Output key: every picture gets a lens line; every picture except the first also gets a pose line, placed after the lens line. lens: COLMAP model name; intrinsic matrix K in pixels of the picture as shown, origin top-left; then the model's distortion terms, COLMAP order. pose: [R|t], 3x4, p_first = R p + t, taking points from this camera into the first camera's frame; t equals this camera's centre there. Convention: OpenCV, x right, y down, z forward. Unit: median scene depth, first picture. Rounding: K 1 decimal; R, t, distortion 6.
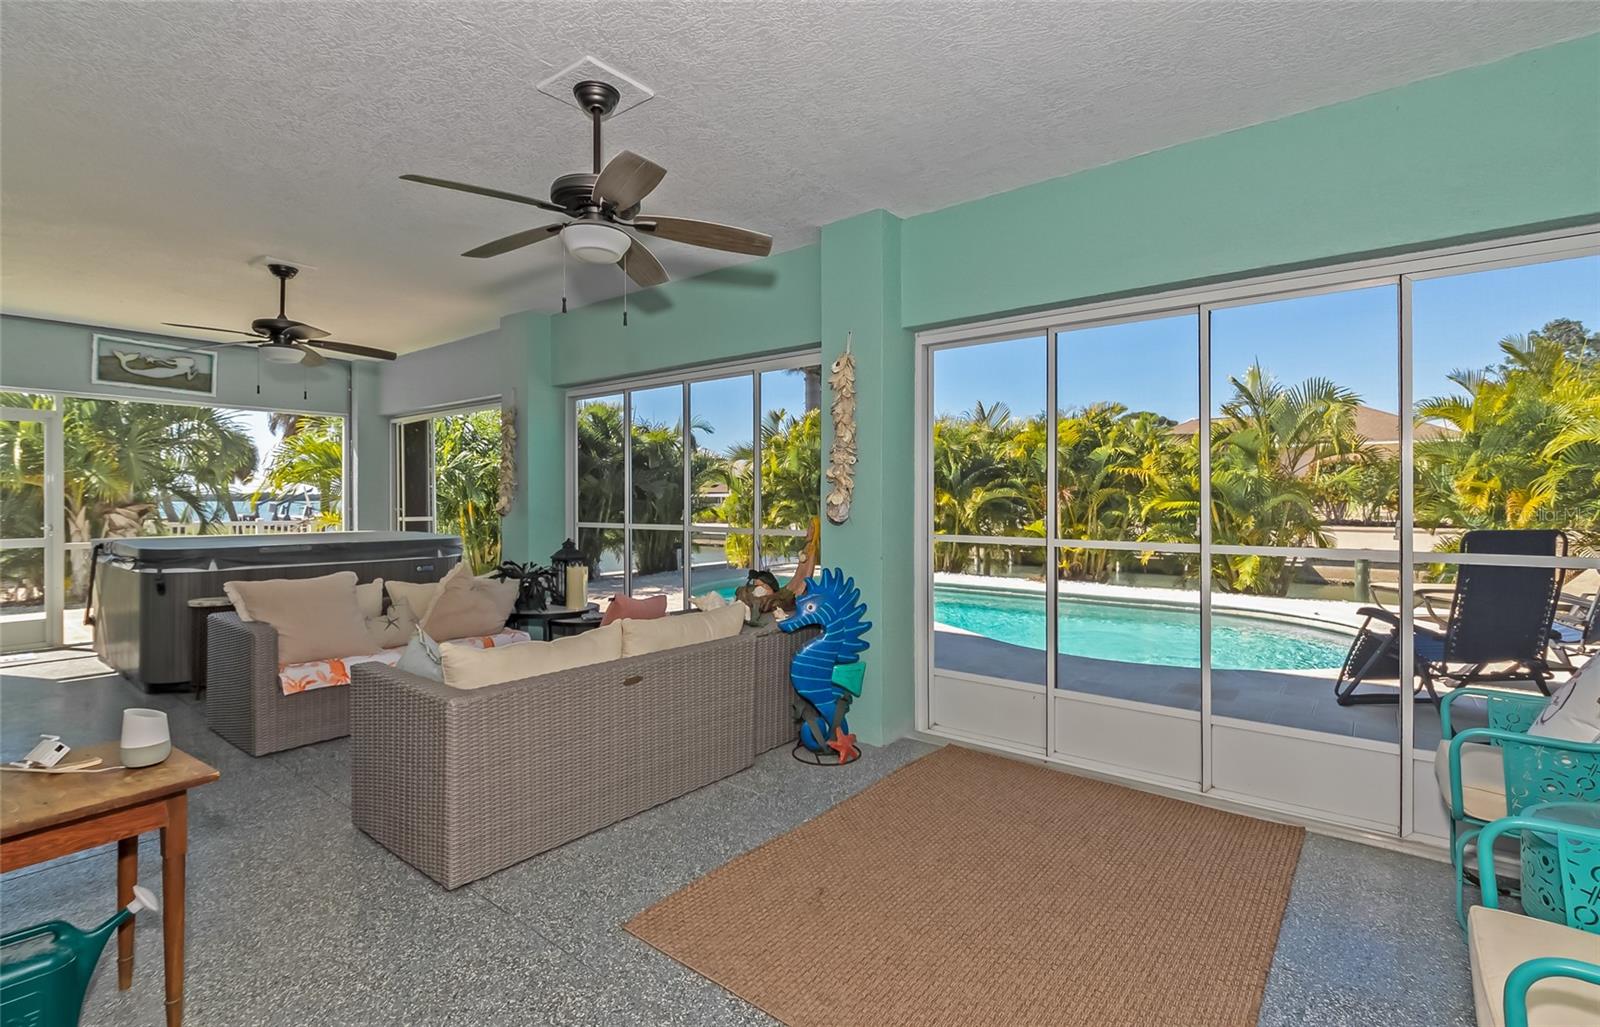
lens RADIAL K [[737.8, 0, 806.5], [0, 737.8, 500.9], [0, 0, 1]] dist [-0.001103, -0.000320]
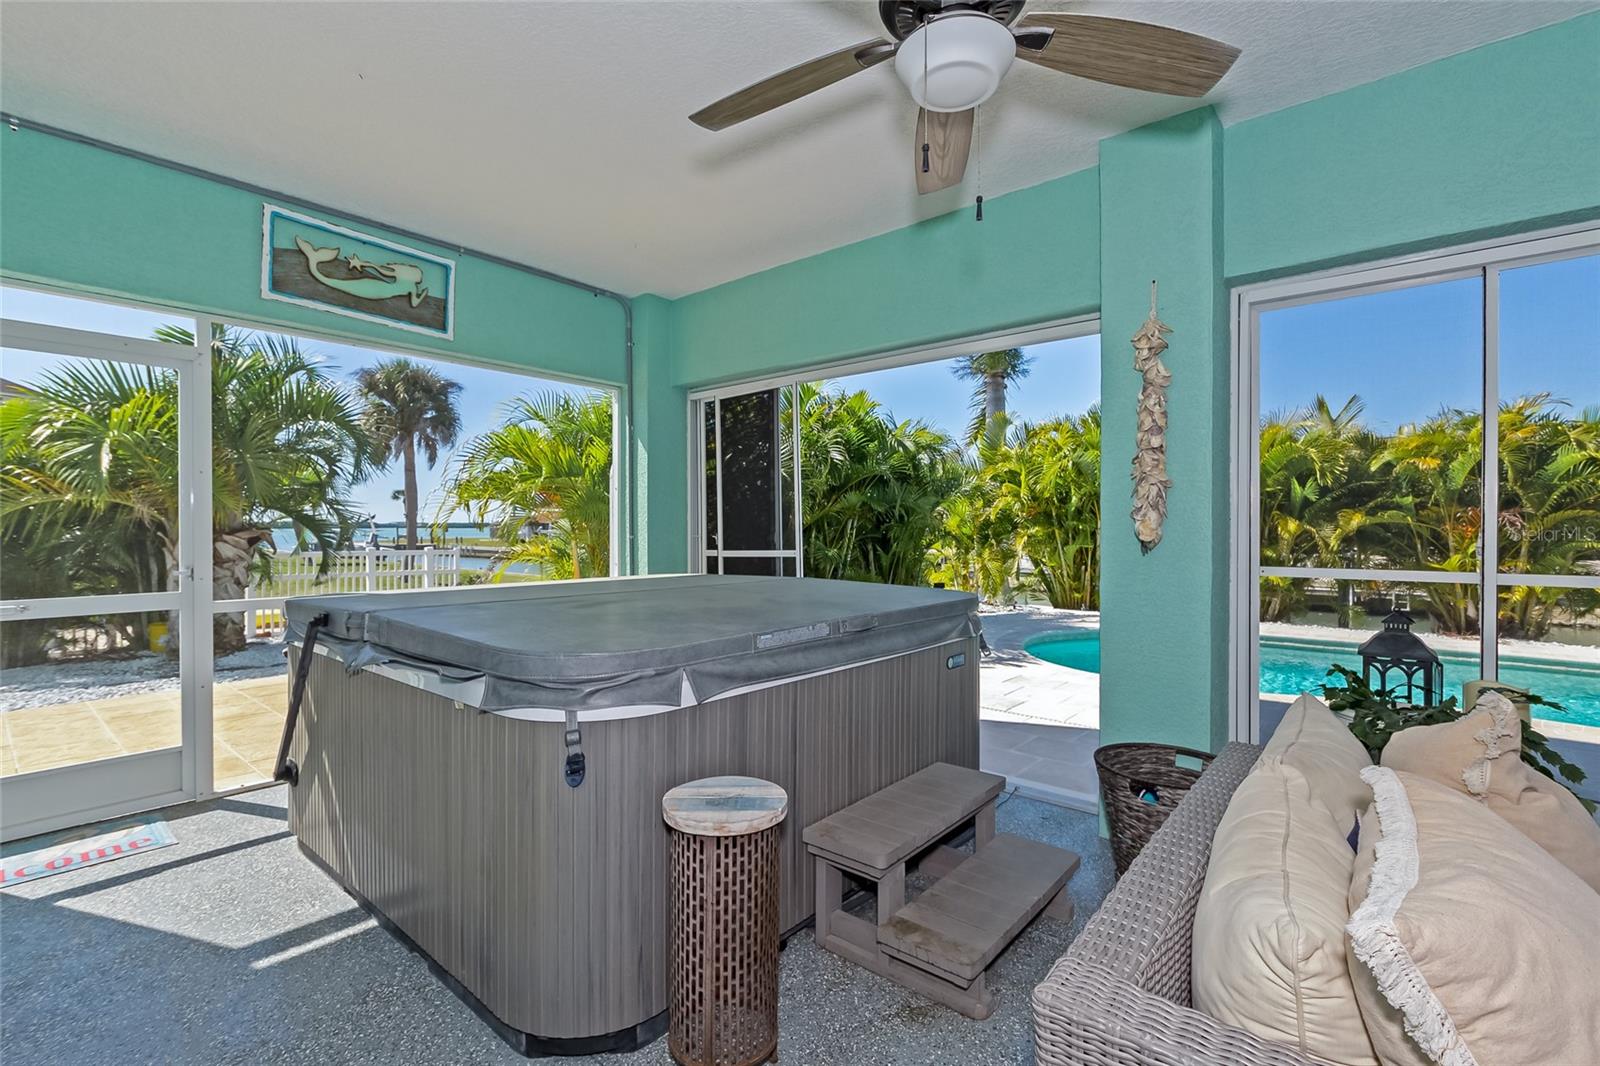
lens RADIAL K [[718.7, 0, 800.0], [0, 718.7, 533.0], [0, 0, 1]] dist [-0.000801, 0.000543]
pose [[0.999208, 0.001719, -0.039749, -0.655350], [-0.001581, 0.999993, 0.003520, 0.008494], [0.039755, -0.003454, 0.999204, 0.582088]]
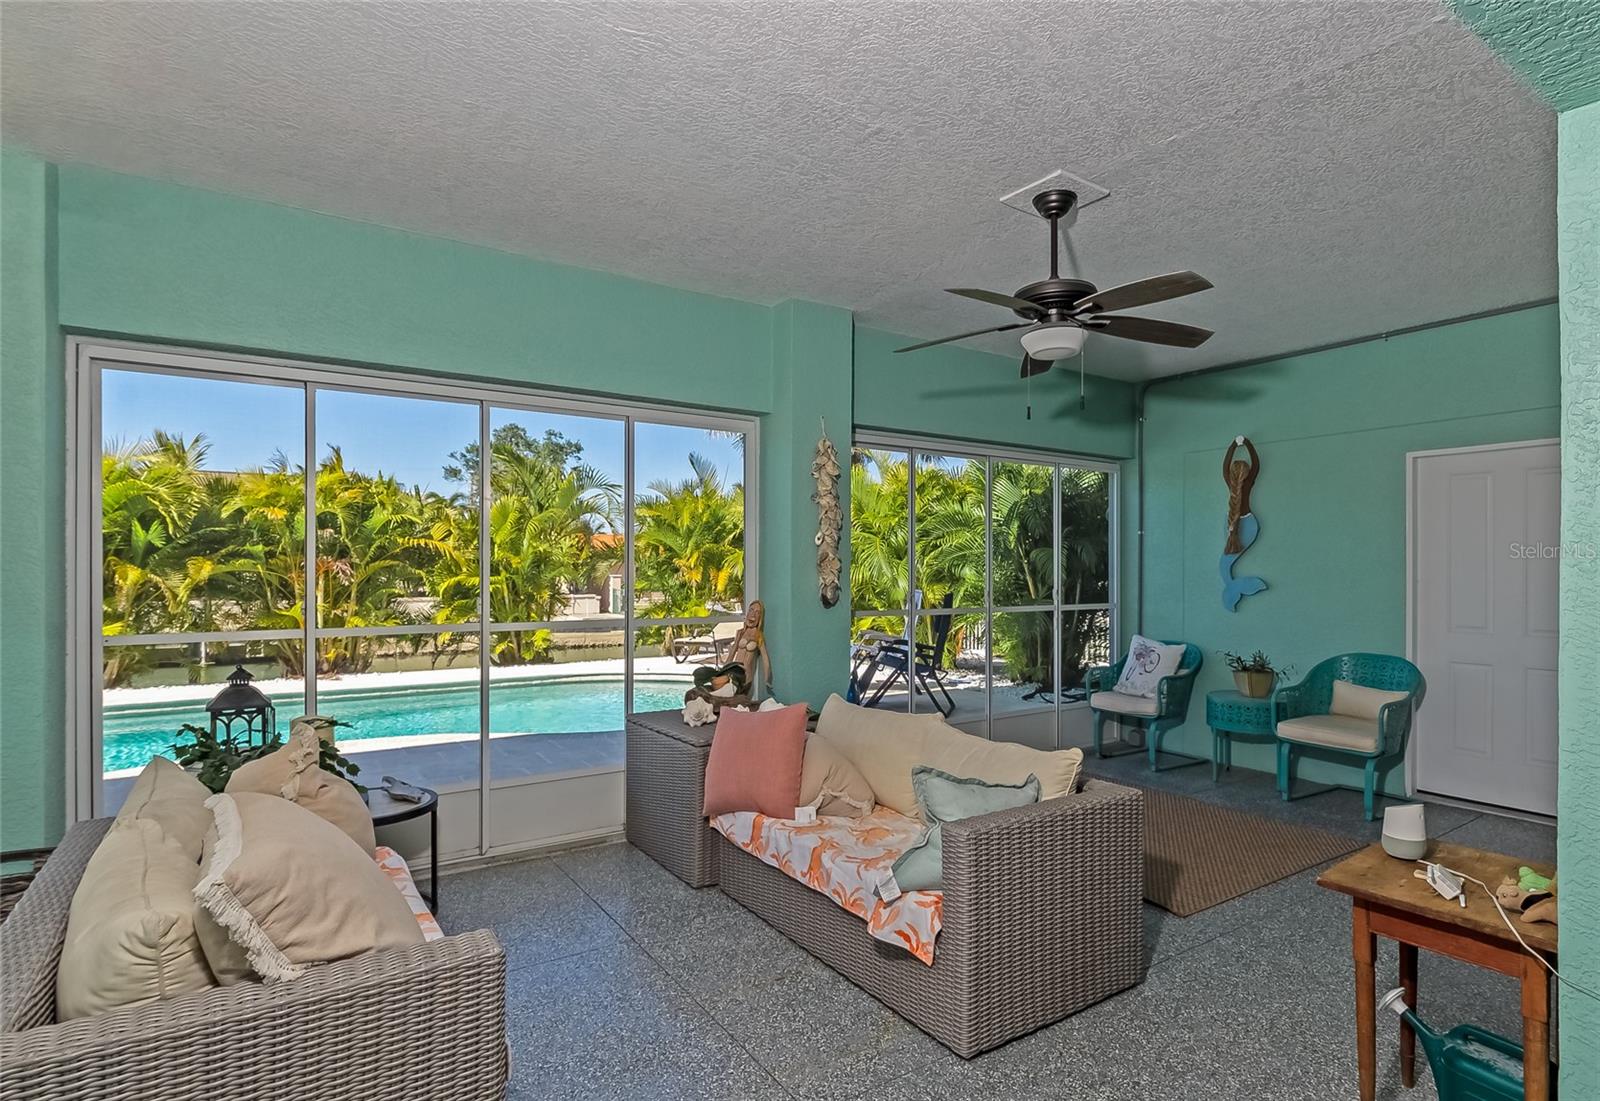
lens RADIAL K [[820.5, 0, 838.3], [0, 820.5, 569.6], [0, 0, 1]] dist [-0.004040, -0.000371]
pose [[0.291725, 0.000227, 0.956502, -0.738744], [0.001085, 0.999999, -0.000569, -0.012184], [-0.956502, 0.001204, 0.291725, 0.460142]]
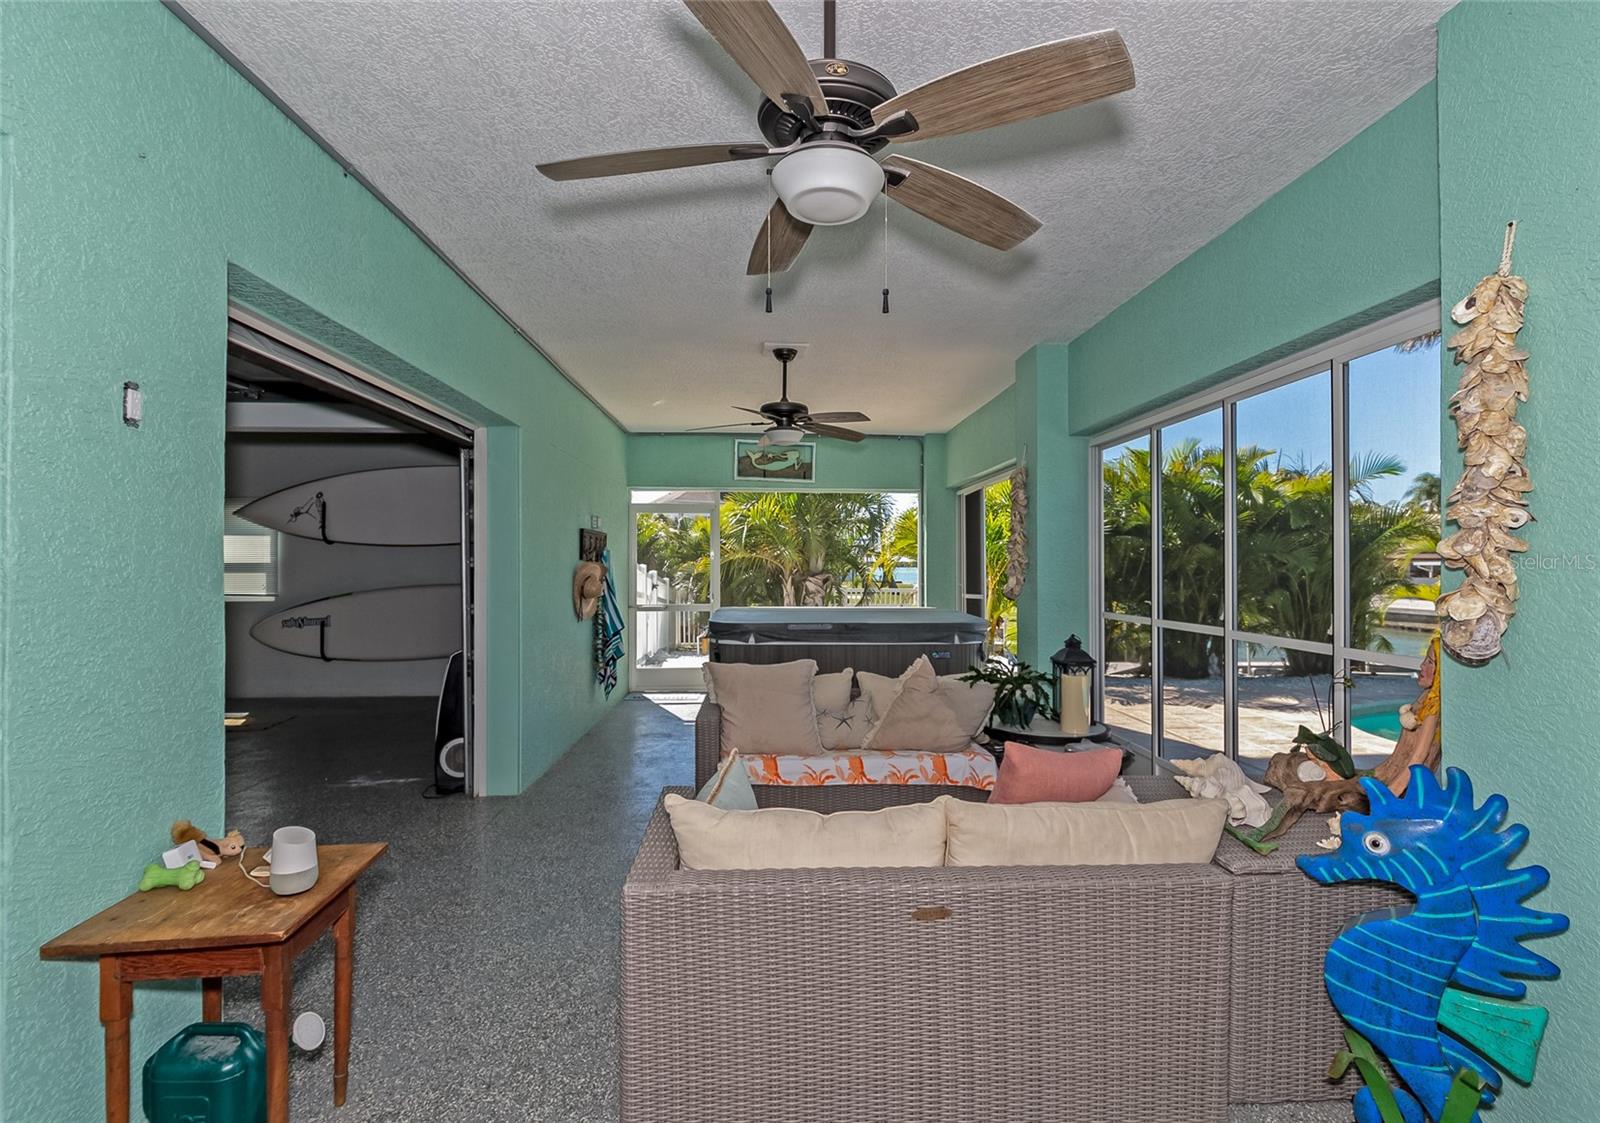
lens RADIAL K [[773.5, 0, 800.0], [0, 773.5, 561.5], [0, 0, 1]] dist [-0.004104, -0.000650]
pose [[0.663141, -0.002446, -0.748490, 0.081289], [-0.004050, 0.999968, -0.006856, -0.016859], [0.748483, 0.007578, 0.663110, 0.264207]]
